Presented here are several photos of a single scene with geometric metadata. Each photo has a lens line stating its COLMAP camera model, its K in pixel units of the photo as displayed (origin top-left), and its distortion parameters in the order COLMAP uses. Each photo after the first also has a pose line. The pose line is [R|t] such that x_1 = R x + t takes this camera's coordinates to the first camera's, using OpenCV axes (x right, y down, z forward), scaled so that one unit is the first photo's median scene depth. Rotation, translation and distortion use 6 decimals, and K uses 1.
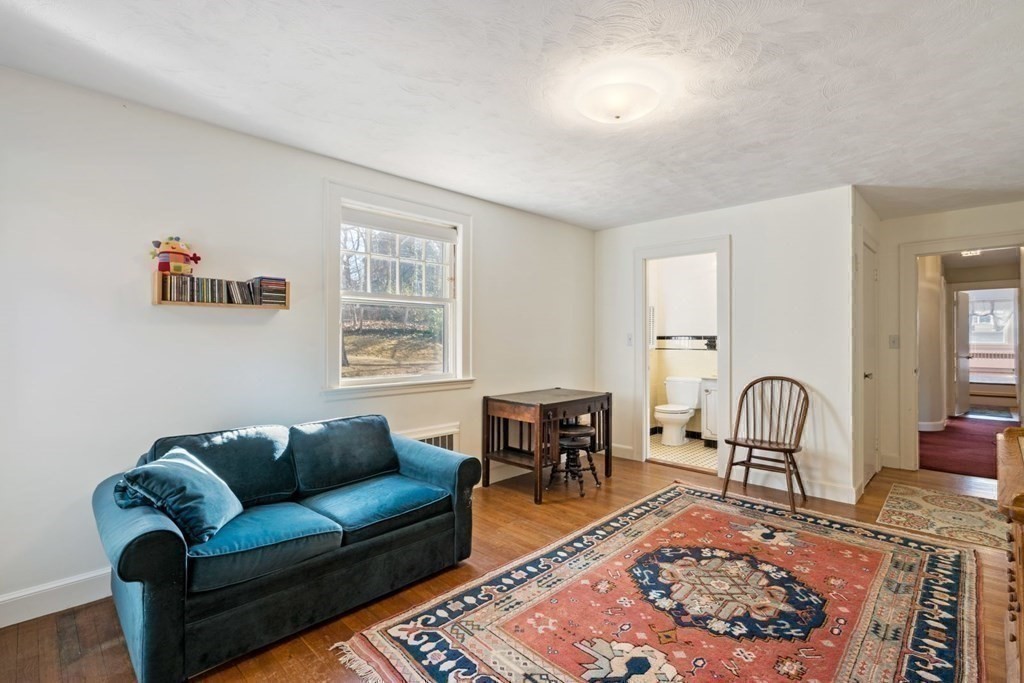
lens RADIAL K [[470.0, 0, 514.0], [0, 470.0, 338.1], [0, 0, 1]] dist [-0.005099, 0.001351]
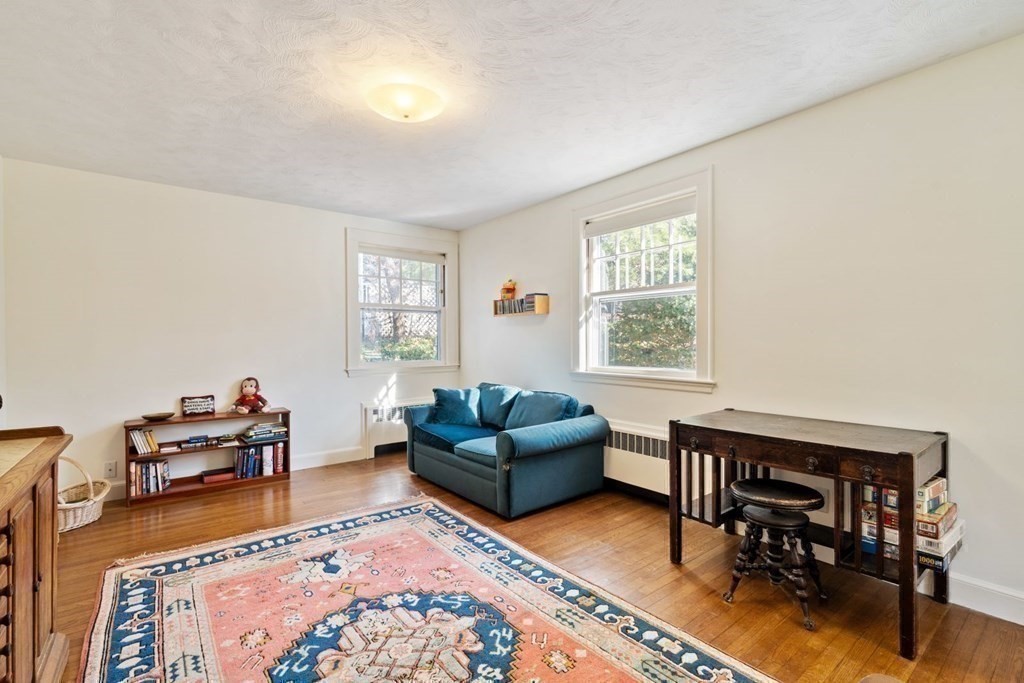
lens RADIAL K [[466.0, 0, 514.8], [0, 466.0, 341.8], [0, 0, 1]] dist [-0.003182, 0.000446]
pose [[-0.122420, 0.002081, -0.992476, 1.147294], [0.007951, 0.999968, 0.001116, 0.030161], [0.992446, -0.007754, -0.122433, 1.264442]]
